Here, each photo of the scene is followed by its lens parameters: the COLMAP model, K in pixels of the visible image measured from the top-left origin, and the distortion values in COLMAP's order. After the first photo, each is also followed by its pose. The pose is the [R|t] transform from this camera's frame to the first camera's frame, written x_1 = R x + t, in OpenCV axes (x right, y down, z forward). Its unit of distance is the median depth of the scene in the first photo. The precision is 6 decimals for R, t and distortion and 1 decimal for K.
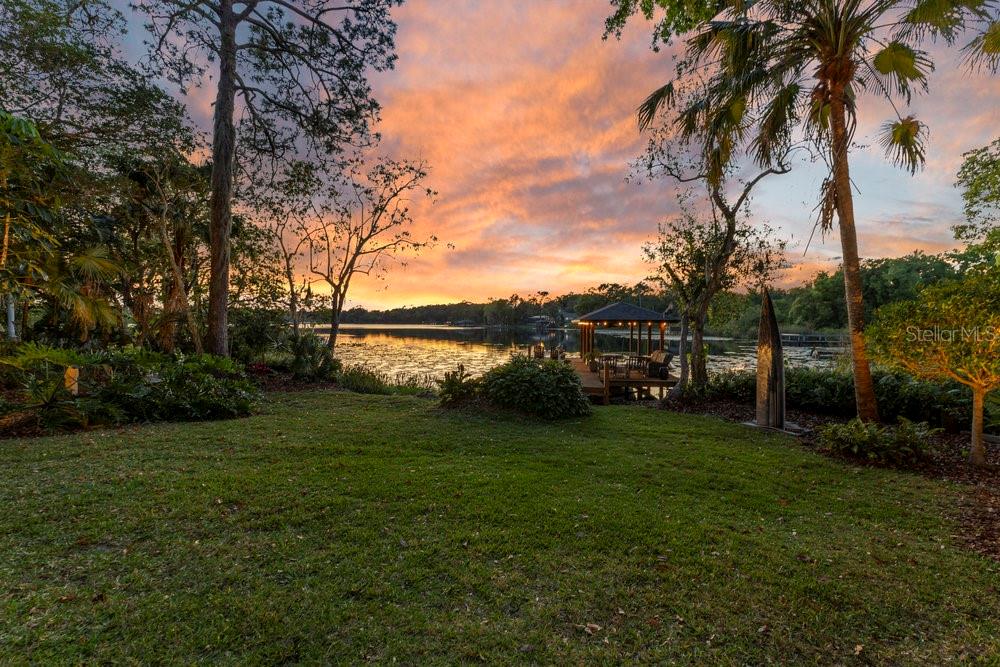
lens RADIAL K [[439.9, 0, 500.0], [0, 439.9, 333.5], [0, 0, 1]] dist [0.002230, 0.000091]
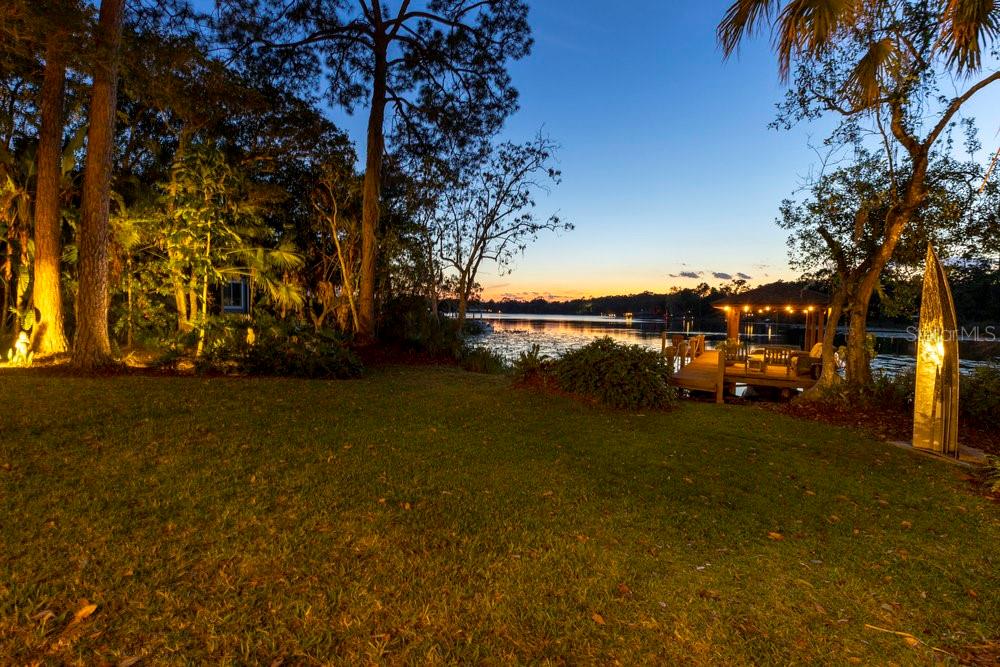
lens RADIAL K [[439.4, 0, 505.1], [0, 439.4, 338.7], [0, 0, 1]] dist [0.000699, -0.000022]
pose [[0.909835, 0.036491, -0.413362, 0.158881], [-0.025010, 0.999137, 0.033156, 0.017261], [0.414215, -0.019828, 0.909963, 0.059298]]
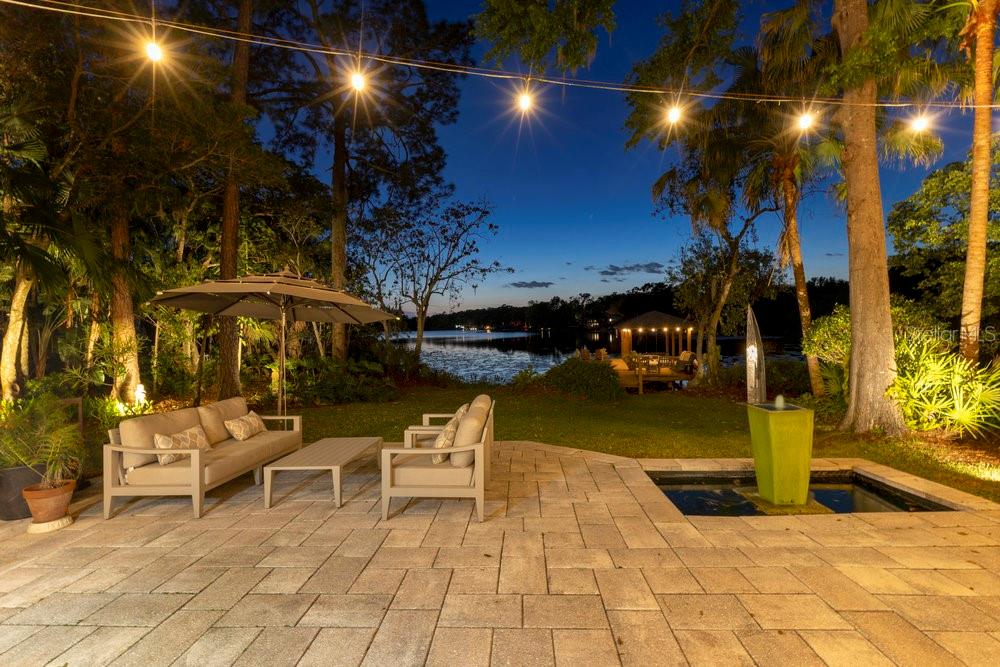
lens RADIAL K [[478.3, 0, 490.1], [0, 478.3, 342.4], [0, 0, 1]] dist [-0.018854, 0.000035]
pose [[0.994843, -0.024941, -0.098308, -0.040332], [0.026177, 0.999593, 0.011303, -0.013206], [0.097986, -0.013818, 0.995092, -0.323572]]
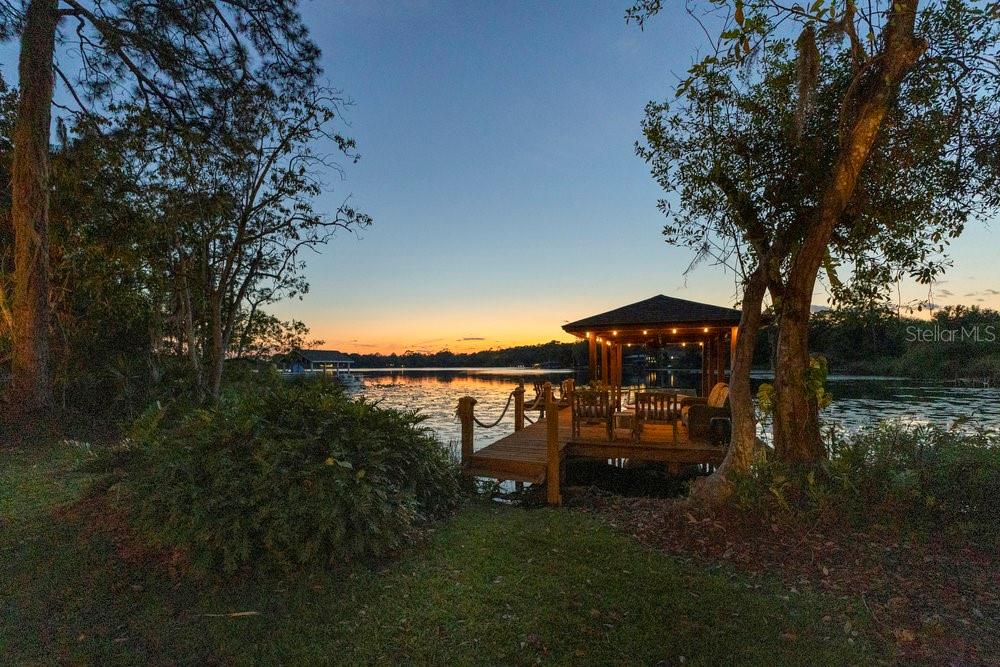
lens RADIAL K [[427.8, 0, 498.0], [0, 427.8, 386.0], [0, 0, 1]] dist [-0.000528, -0.000038]
pose [[0.961476, -0.002019, -0.274882, 0.230127], [0.006205, 0.999878, 0.014360, 0.030663], [0.274820, -0.015513, 0.961371, 0.440395]]
